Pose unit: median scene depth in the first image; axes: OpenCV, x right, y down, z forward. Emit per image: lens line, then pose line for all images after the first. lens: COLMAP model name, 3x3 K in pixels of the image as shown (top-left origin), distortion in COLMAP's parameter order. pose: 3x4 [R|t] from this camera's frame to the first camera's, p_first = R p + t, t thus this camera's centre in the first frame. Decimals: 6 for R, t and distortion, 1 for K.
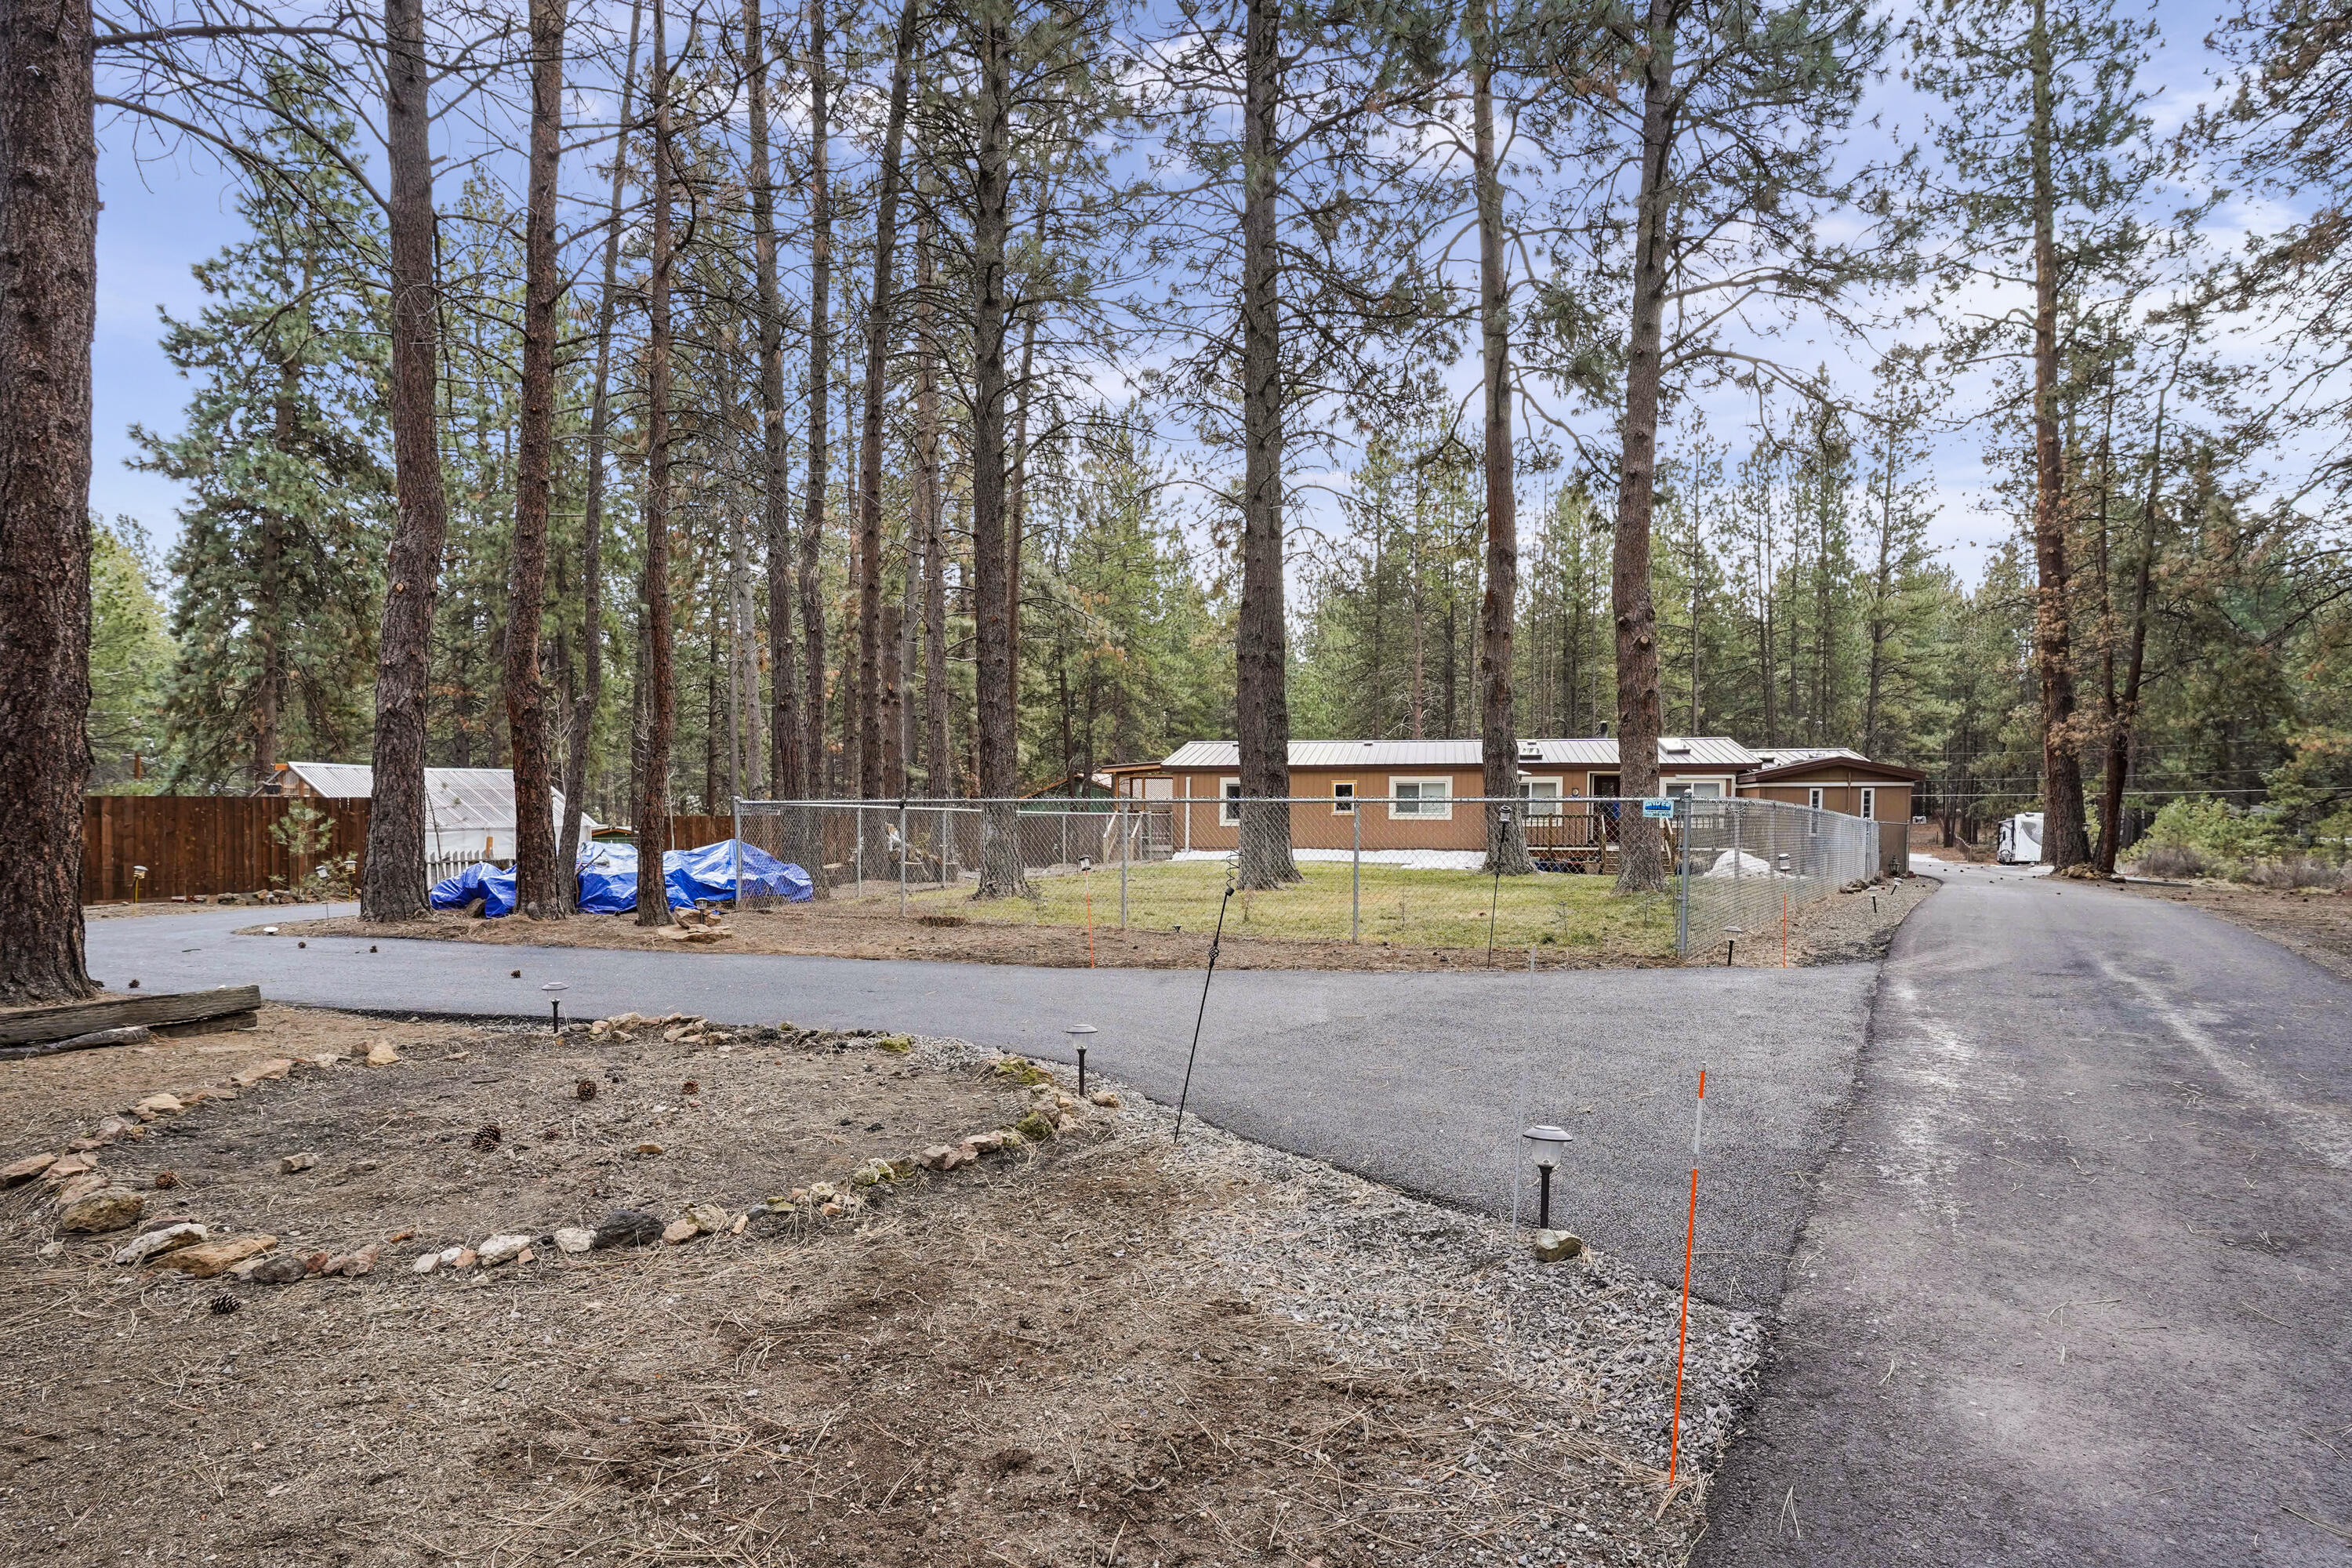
lens RADIAL K [[1135.6, 0, 1178.0], [0, 1135.6, 788.9], [0, 0, 1]] dist [-0.011337, 0.000647]
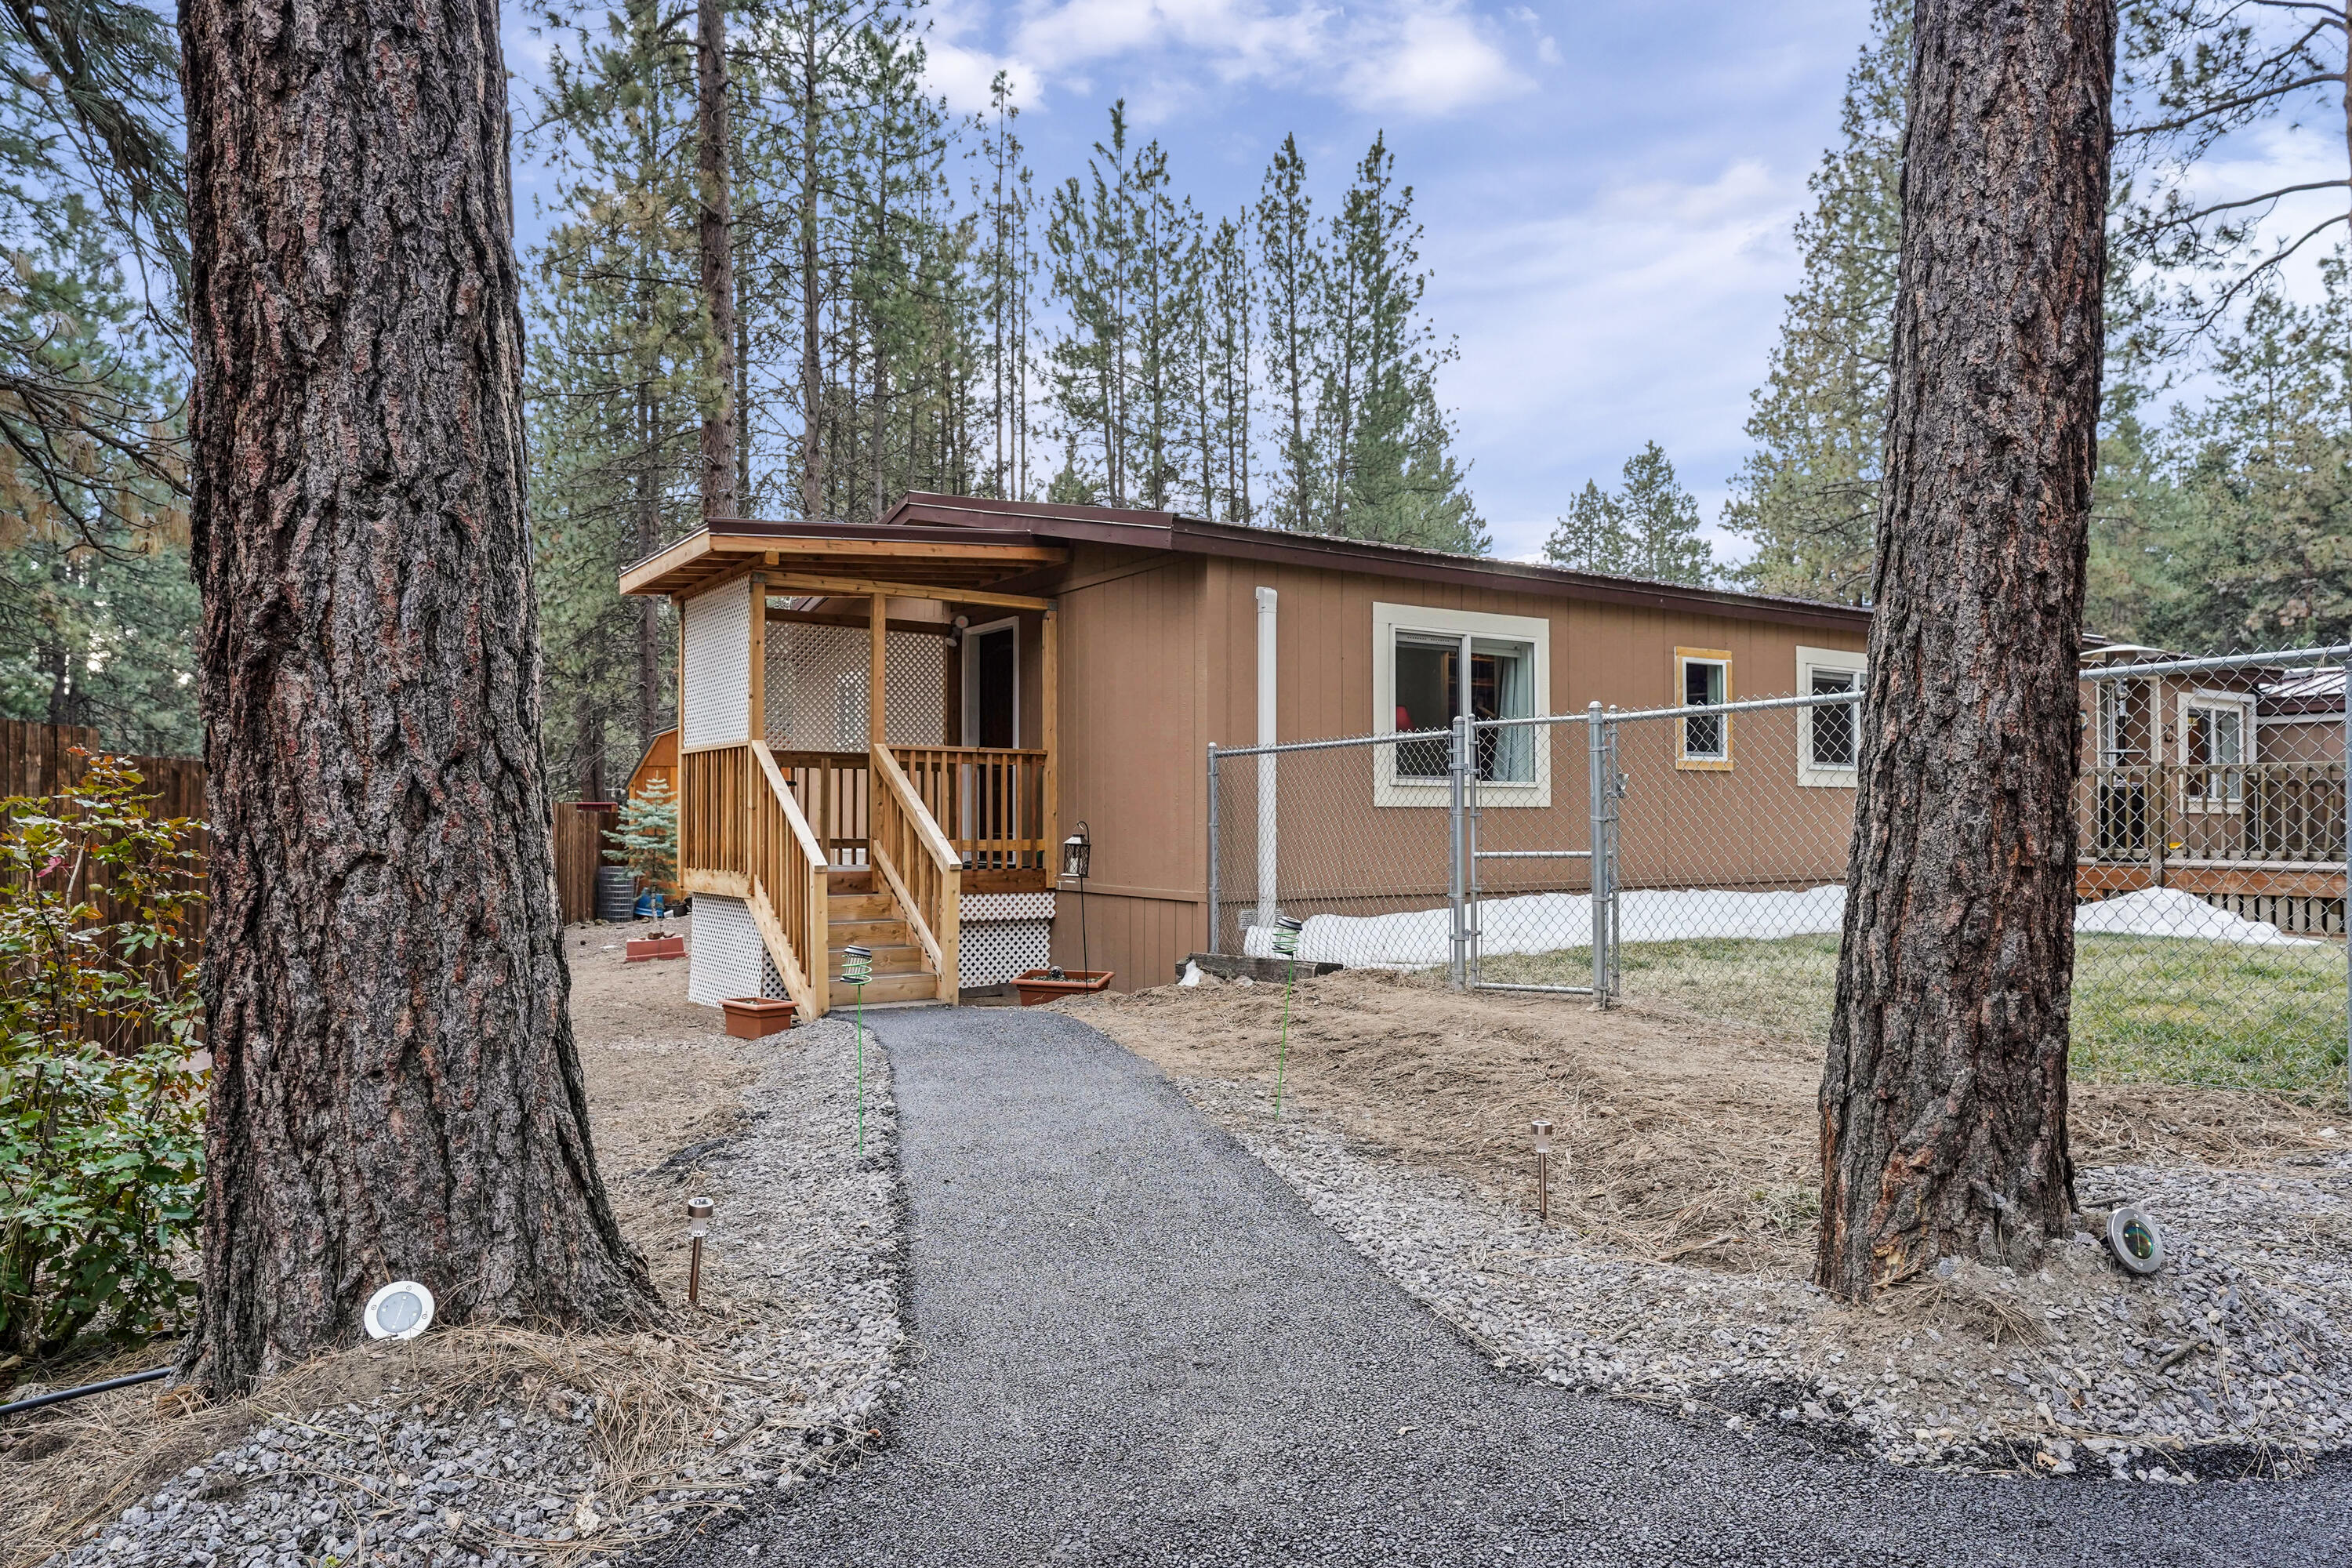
lens RADIAL K [[1486.3, 0, 1096.8], [0, 1486.3, 790.9], [0, 0, 1]] dist [0.000163, -0.000193]
pose [[0.691708, 0.015884, 0.722002, -0.229713], [-0.009831, 0.999873, -0.012578, 0.034576], [-0.722110, 0.001602, 0.691776, 0.851068]]
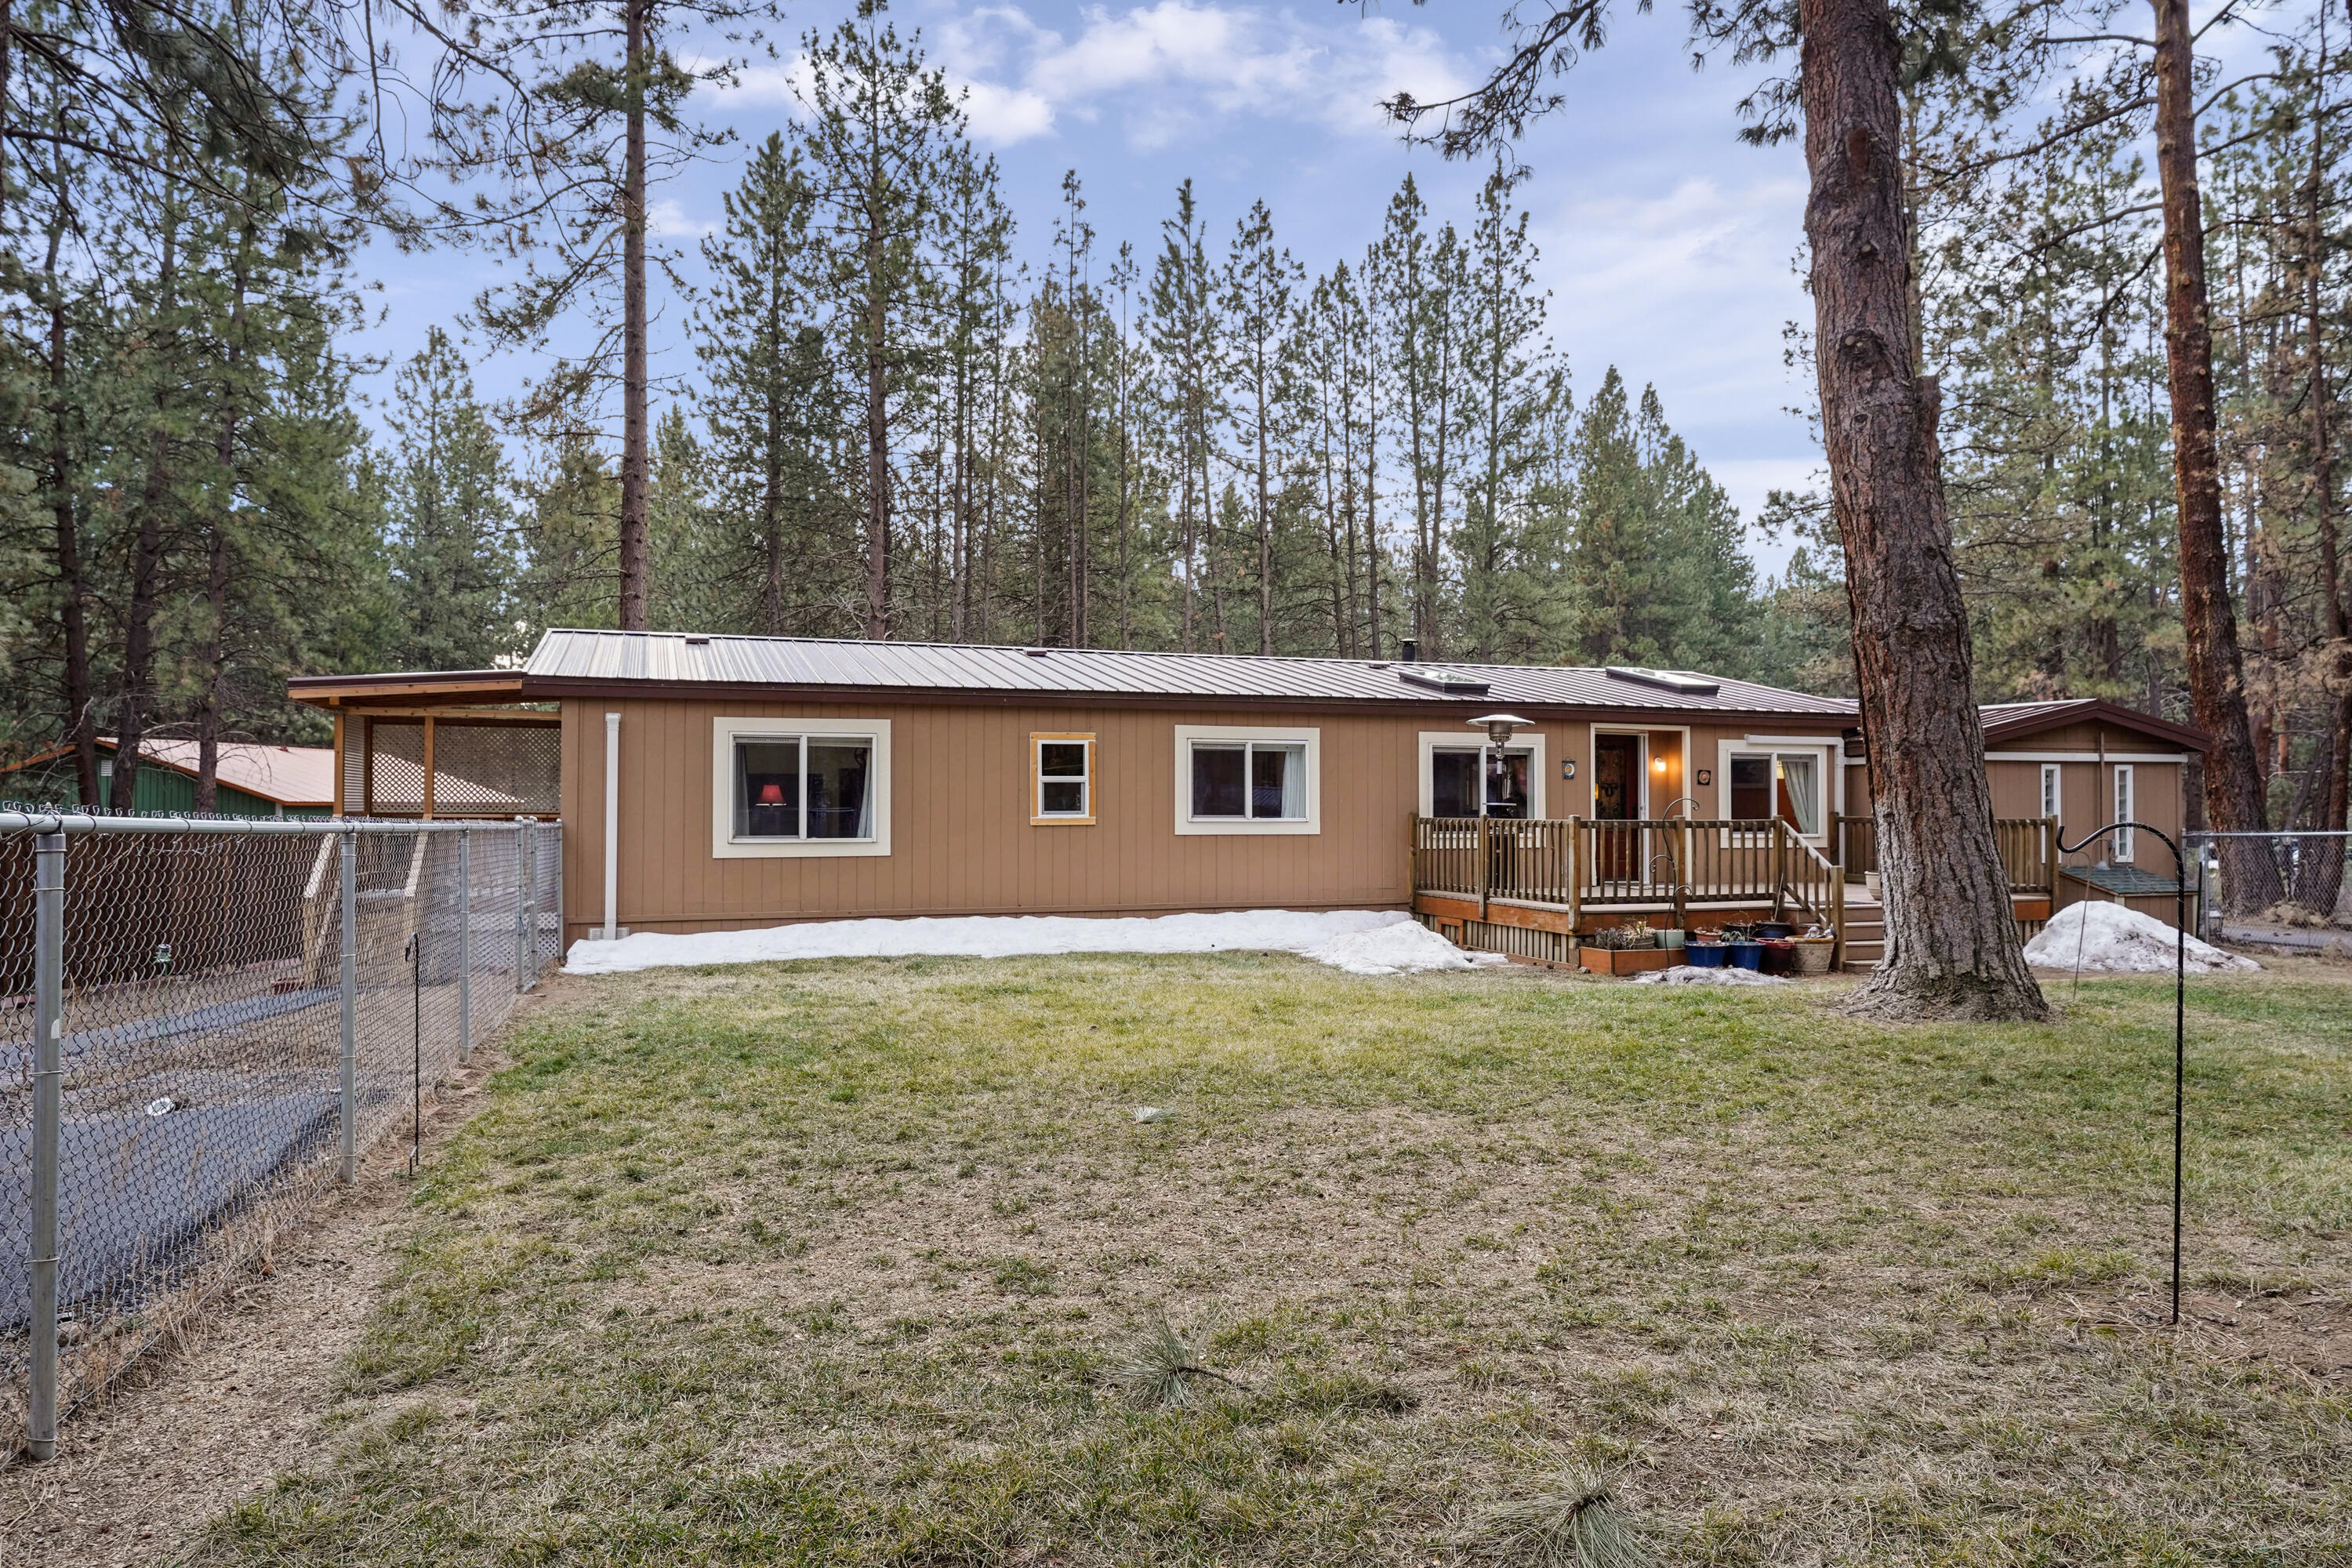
lens RADIAL K [[1498.9, 0, 1114.4], [0, 1498.9, 753.8], [0, 0, 1]] dist [0.000145, -0.000293]
pose [[0.853065, 0.021301, 0.521370, -0.097754], [-0.005718, 0.999488, -0.031478, 0.015145], [-0.521773, 0.023871, 0.852750, 0.568248]]
